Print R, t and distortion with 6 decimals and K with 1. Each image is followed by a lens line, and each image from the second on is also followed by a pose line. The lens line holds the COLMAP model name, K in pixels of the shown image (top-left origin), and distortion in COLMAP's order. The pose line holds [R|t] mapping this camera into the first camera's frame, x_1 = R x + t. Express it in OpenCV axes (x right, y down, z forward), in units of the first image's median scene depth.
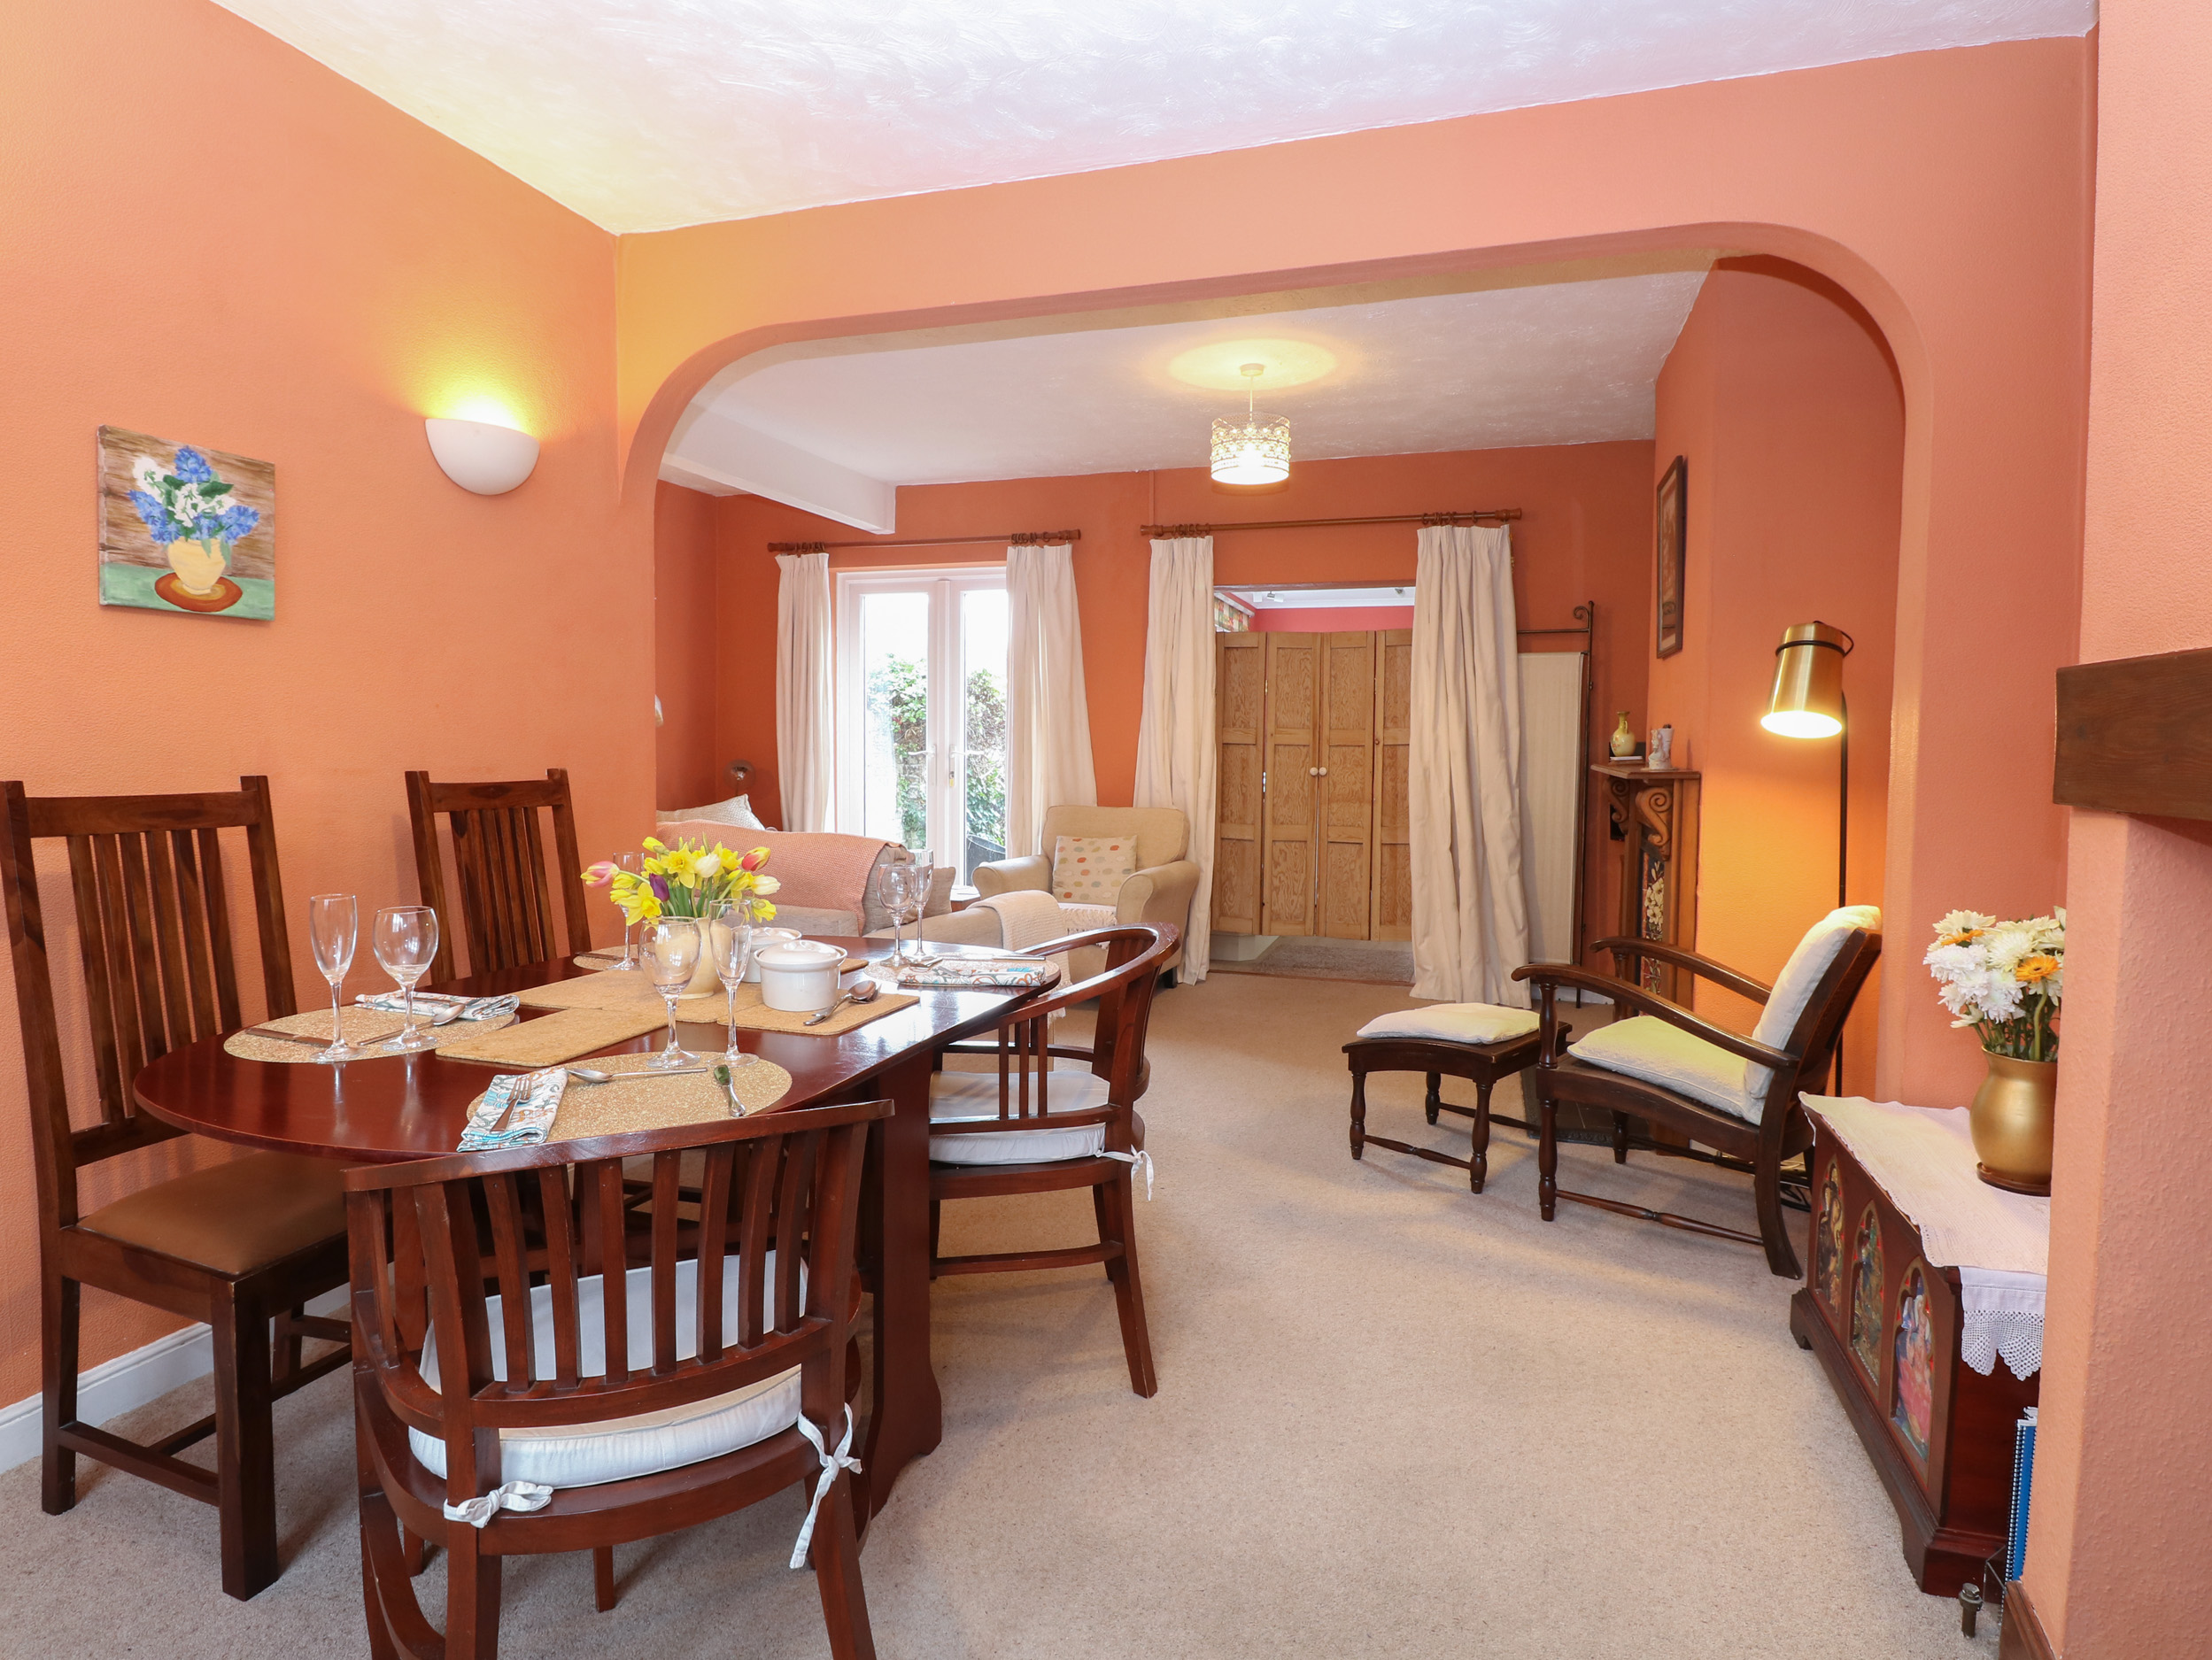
lens RADIAL K [[1175.1, 0, 1111.0], [0, 1175.1, 824.2], [0, 0, 1]] dist [-0.015344, -0.000458]
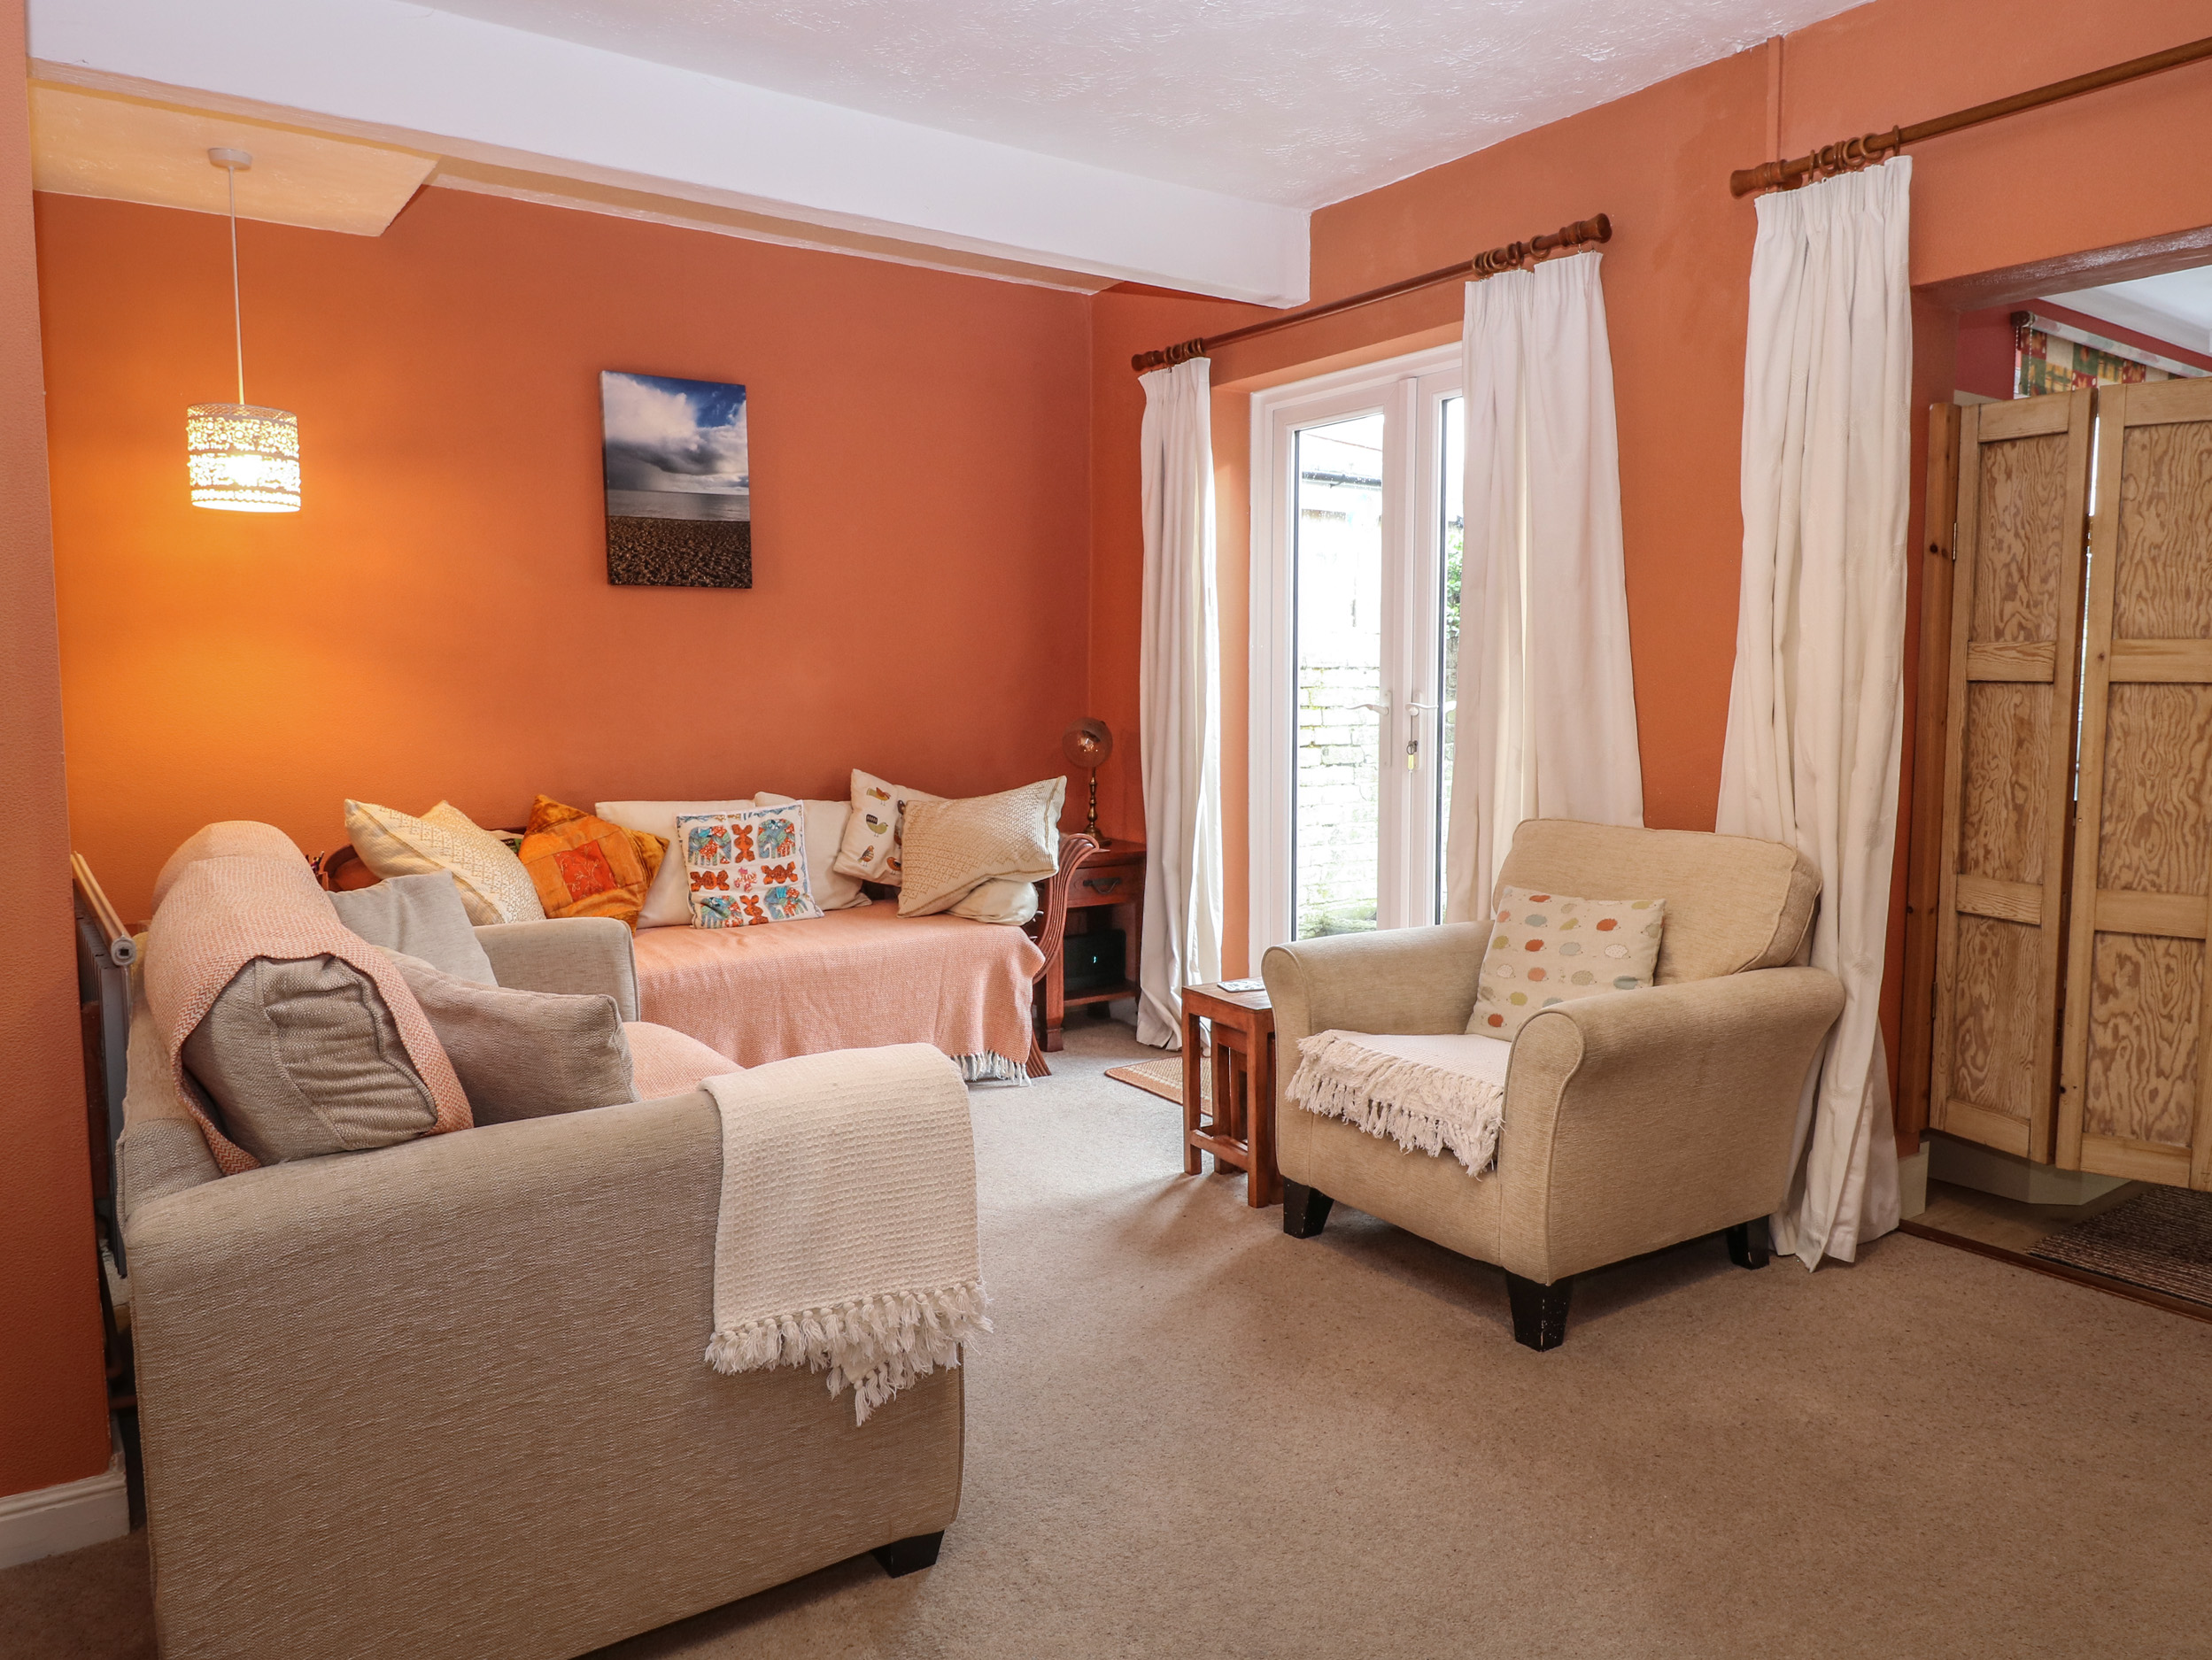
lens RADIAL K [[1487.9, 0, 1109.7], [0, 1487.9, 826.4], [0, 0, 1]] dist [0.007271, 0.000118]
pose [[0.799031, 0.042467, -0.599788, 0.172176], [-0.029750, 0.999073, 0.031105, -0.026024], [0.600554, -0.007010, 0.799554, 0.411441]]
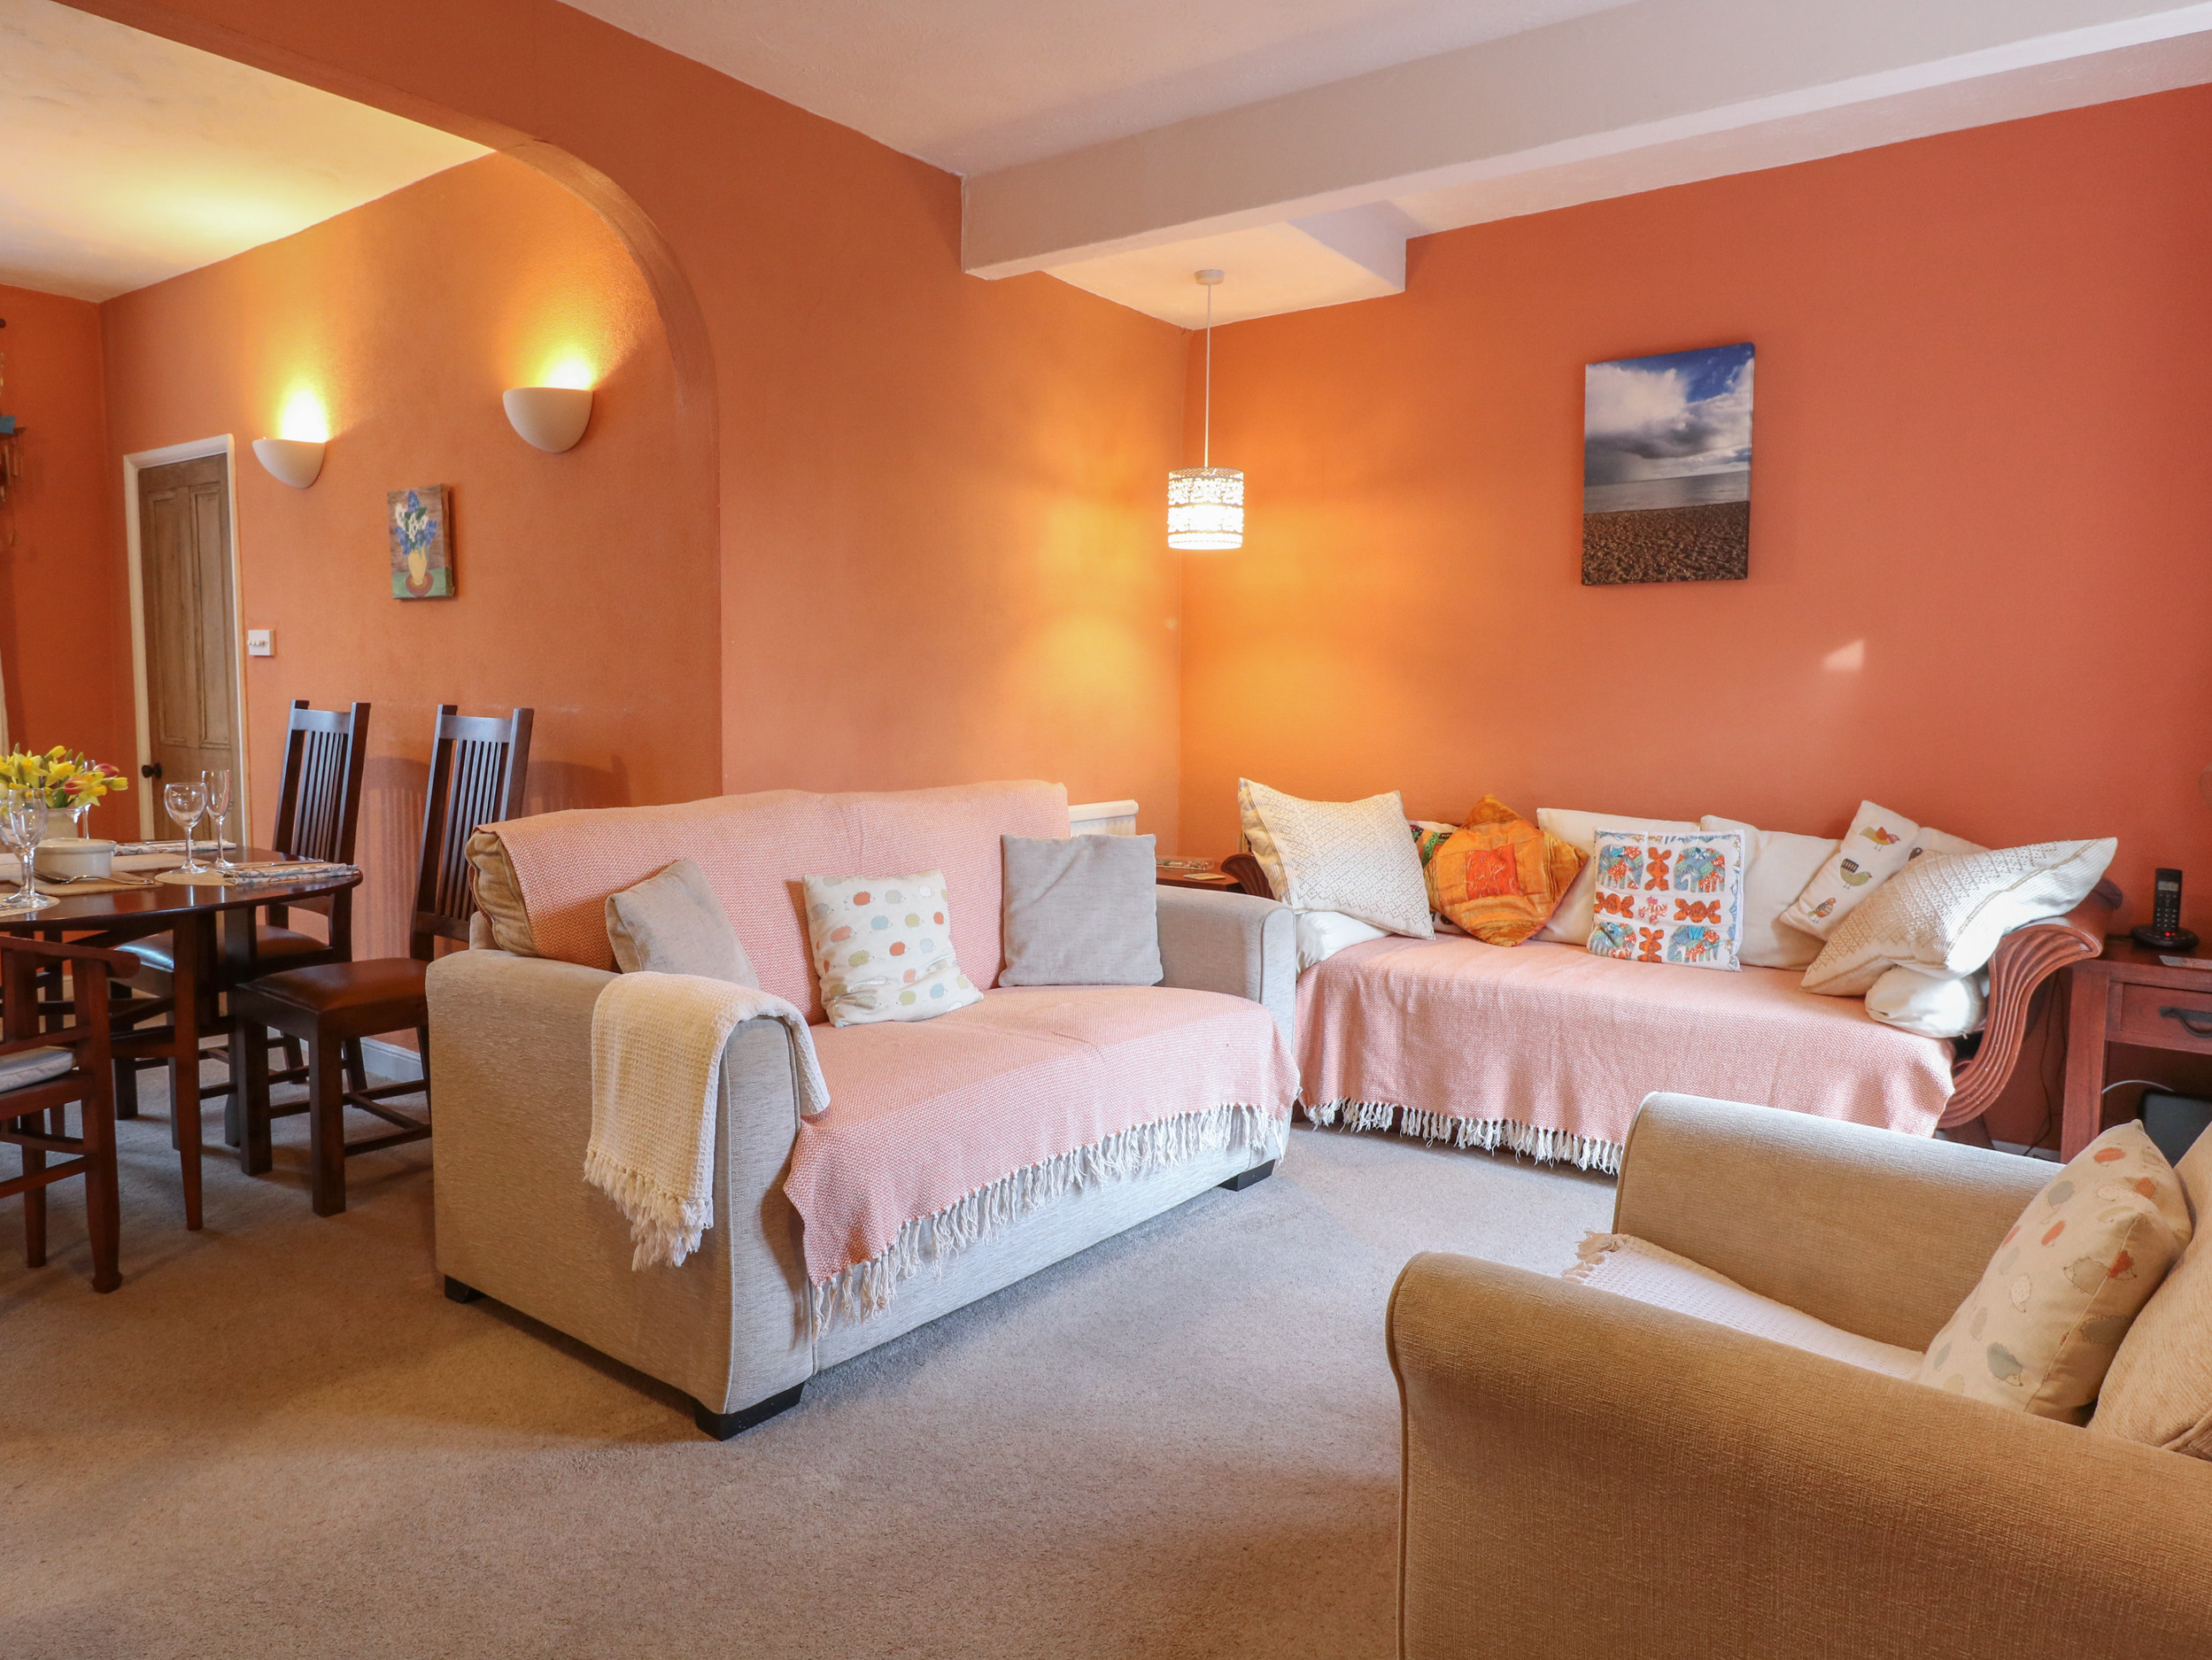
lens RADIAL K [[1487.9, 0, 1115.5], [0, 1487.9, 819.8], [0, 0, 1]] dist [0.007271, 0.000118]
pose [[-0.339169, 0.074730, -0.937752, 0.367816], [-0.079037, 0.991052, 0.107564, -0.093517], [0.937399, 0.110600, -0.330228, 1.283492]]
